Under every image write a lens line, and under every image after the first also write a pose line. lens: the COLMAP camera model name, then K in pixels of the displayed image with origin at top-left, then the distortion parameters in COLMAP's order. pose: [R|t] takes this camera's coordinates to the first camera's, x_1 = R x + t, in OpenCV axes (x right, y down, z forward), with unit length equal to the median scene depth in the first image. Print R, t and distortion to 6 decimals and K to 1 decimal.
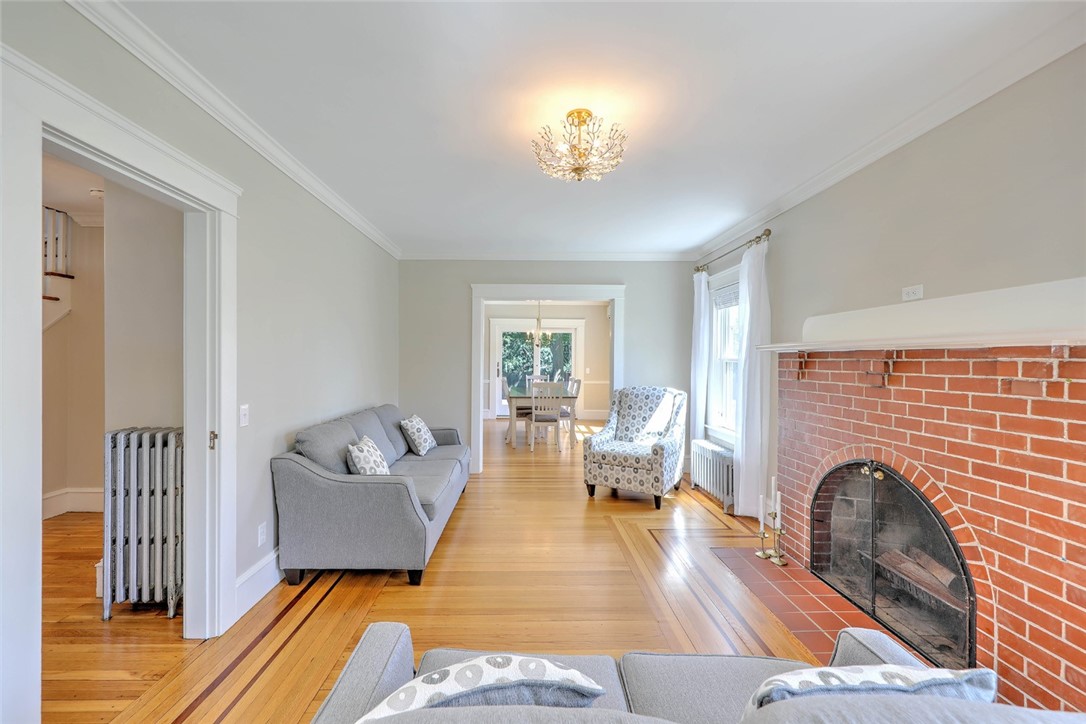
lens RADIAL K [[432.6, 0, 528.8], [0, 432.6, 359.4], [0, 0, 1]] dist [0.005572, -0.000690]
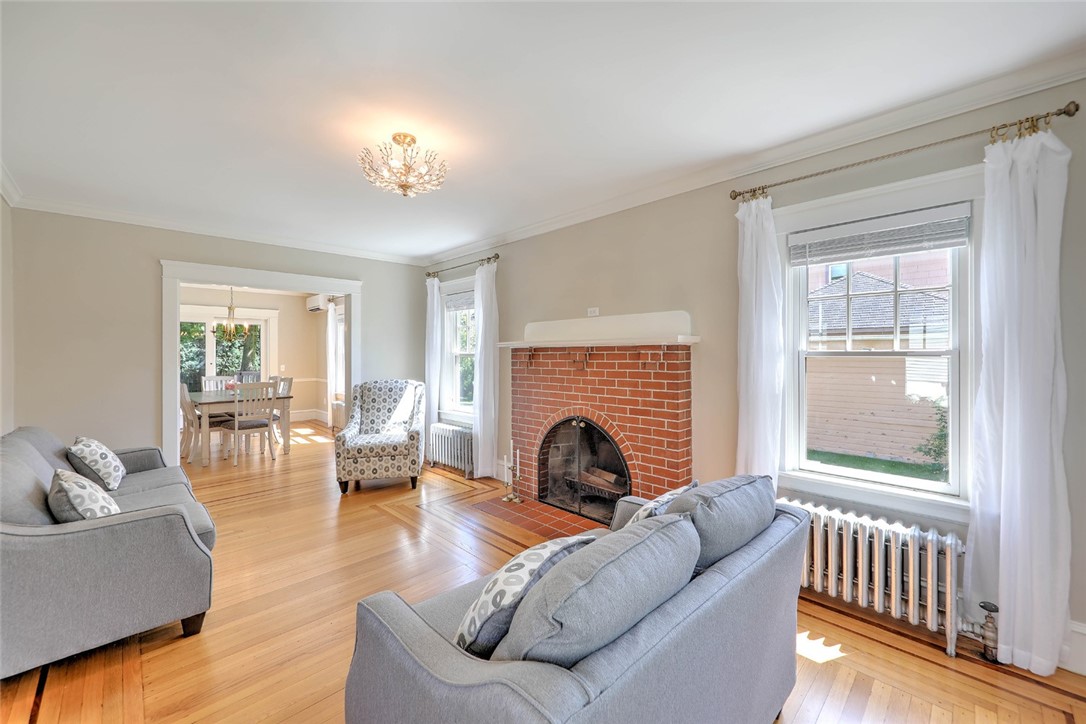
lens RADIAL K [[432.6, 0, 535.7], [0, 432.6, 352.5], [0, 0, 1]] dist [0.005572, -0.000690]
pose [[0.729077, -0.009925, 0.684360, -0.336815], [0.012121, 0.999925, 0.001589, -0.003422], [-0.684325, 0.007137, 0.729142, -0.040653]]
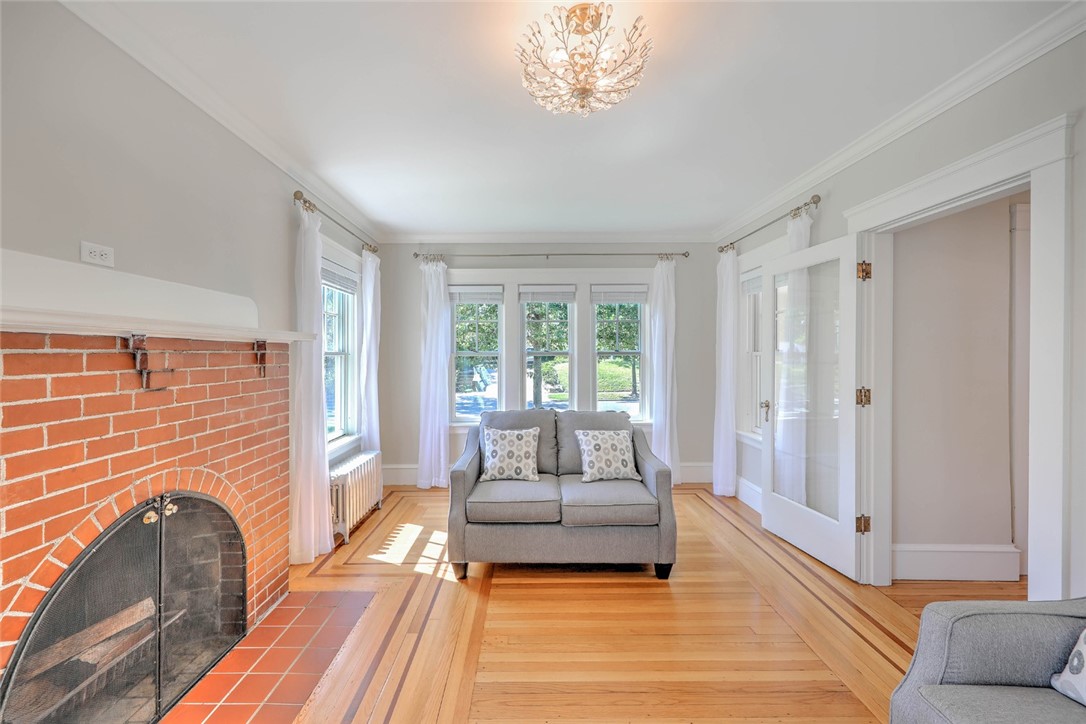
lens RADIAL K [[432.6, 0, 532.7], [0, 432.6, 357.1], [0, 0, 1]] dist [0.005572, -0.000690]
pose [[-0.999951, -0.009707, 0.001832, 0.160430], [-0.009689, 0.999911, 0.009123, -0.002166], [-0.001921, 0.009105, -0.999957, 1.419332]]
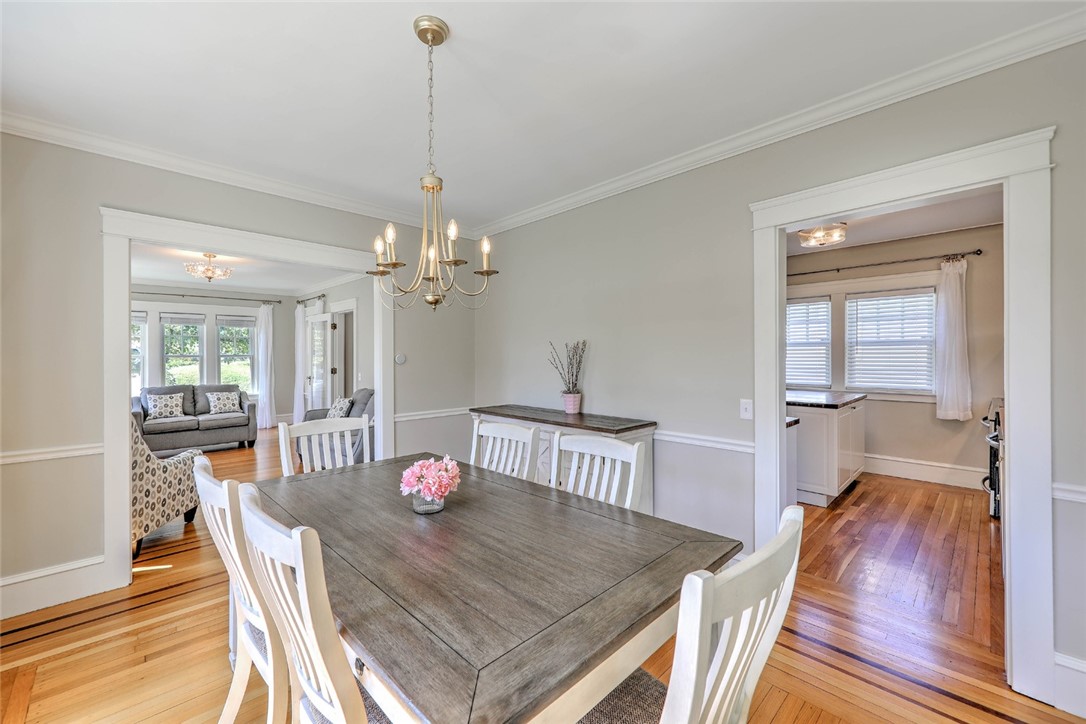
lens RADIAL K [[432.6, 0, 535.5], [0, 432.6, 356.0], [0, 0, 1]] dist [0.005572, -0.000690]
pose [[-0.729143, -0.006080, -0.684334, 0.360584], [-0.007440, 0.999972, -0.000957, -0.012936], [0.684321, 0.004393, -0.729168, 3.257449]]
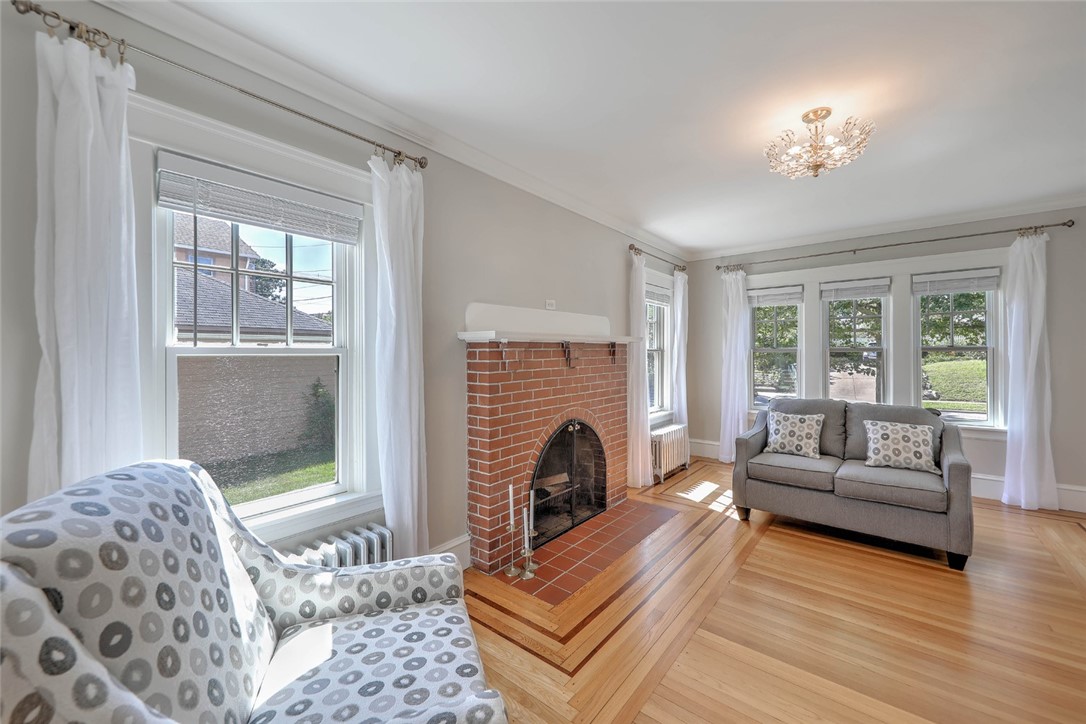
lens RADIAL K [[432.6, 0, 538.0], [0, 432.6, 352.7], [0, 0, 1]] dist [0.005572, -0.000690]
pose [[-0.766963, -0.009348, 0.641623, -0.032934], [-0.001958, 0.999923, 0.012228, -0.004544], [-0.641688, 0.008123, -0.766922, 1.822567]]
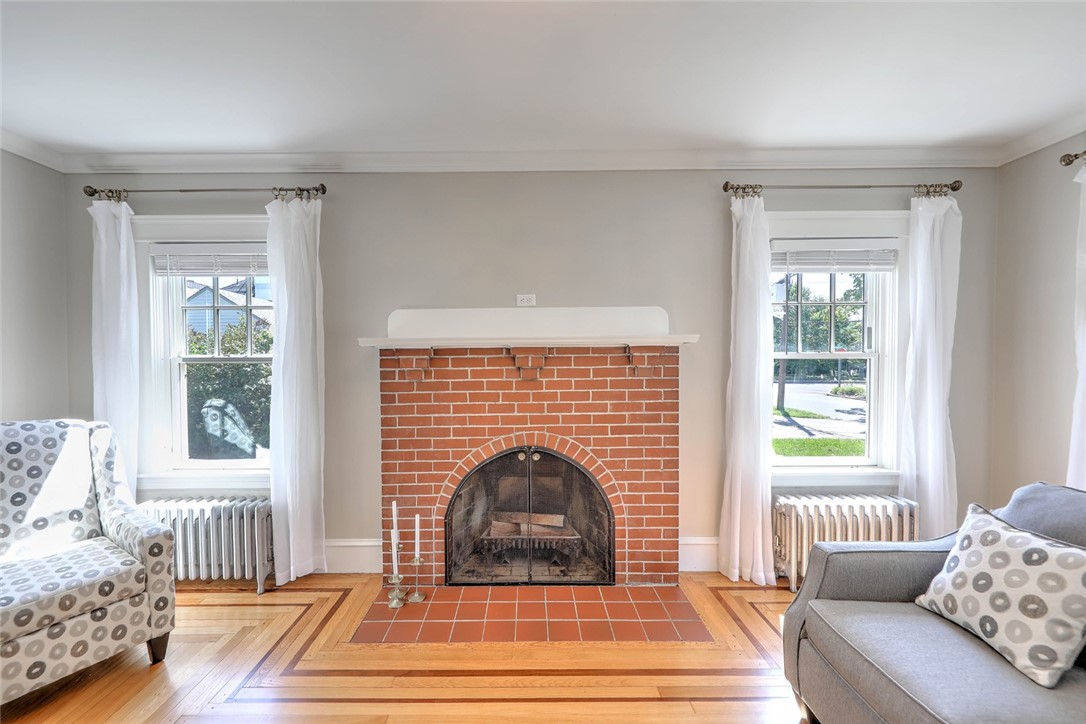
lens RADIAL K [[432.6, 0, 526.5], [0, 432.6, 366.5], [0, 0, 1]] dist [0.005572, -0.000690]
pose [[0.015566, -0.028654, 0.999468, -0.265626], [0.010445, 0.999539, 0.028494, -0.002944], [-0.999824, 0.009996, 0.015858, 0.824620]]
